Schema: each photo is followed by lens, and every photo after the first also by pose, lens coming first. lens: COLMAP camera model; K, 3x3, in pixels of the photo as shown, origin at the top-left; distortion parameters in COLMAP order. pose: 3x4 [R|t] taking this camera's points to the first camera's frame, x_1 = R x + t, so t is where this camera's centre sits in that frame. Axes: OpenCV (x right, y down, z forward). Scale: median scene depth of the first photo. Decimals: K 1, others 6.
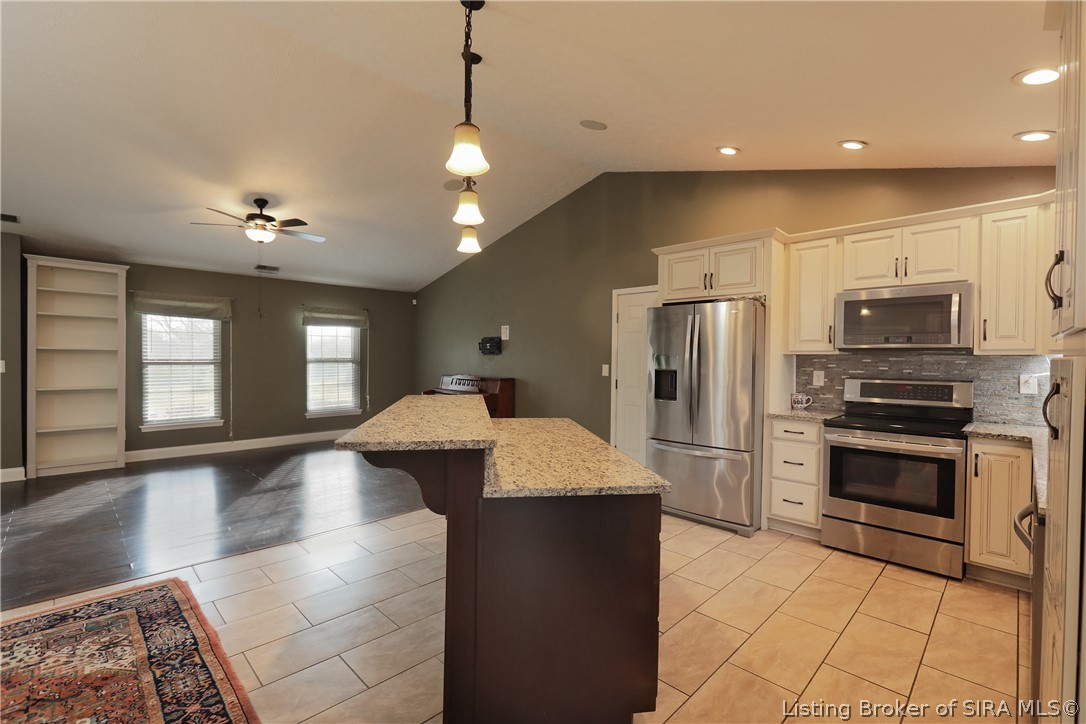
lens RADIAL K [[480.5, 0, 538.7], [0, 480.5, 364.7], [0, 0, 1]] dist [-0.007392, 0.002538]
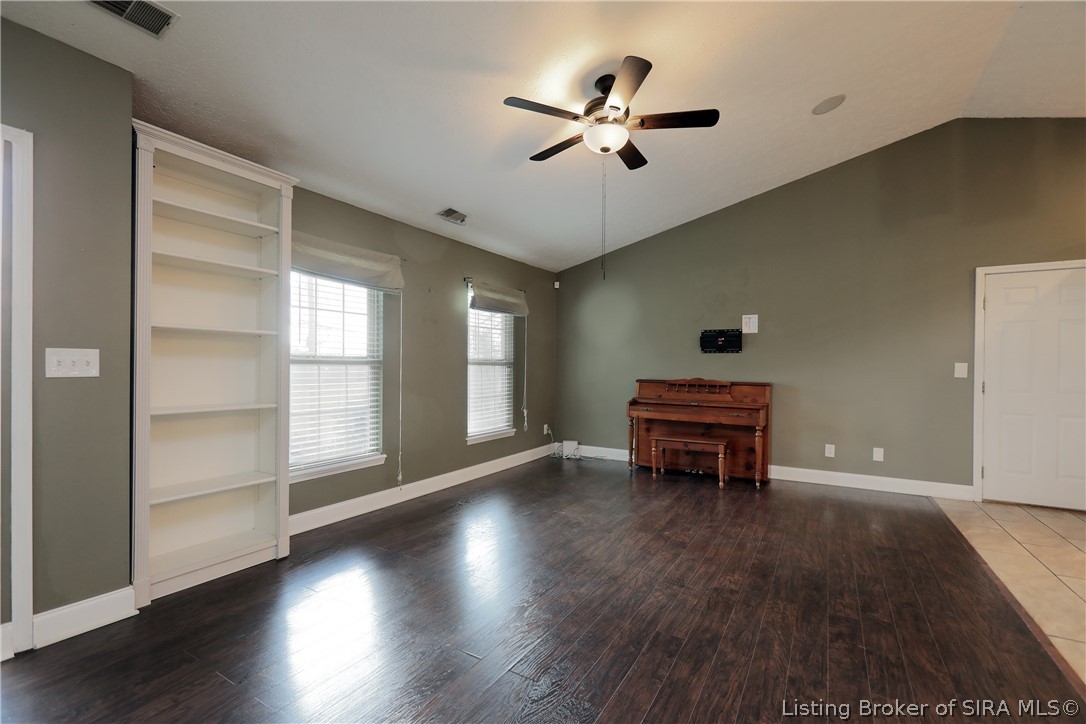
lens RADIAL K [[480.5, 0, 535.8], [0, 480.5, 367.8], [0, 0, 1]] dist [-0.007392, 0.002538]
pose [[0.970606, -0.001777, 0.240666, -0.928273], [0.004442, 0.999935, -0.010534, 0.016446], [-0.240631, 0.011293, 0.970551, 0.529454]]
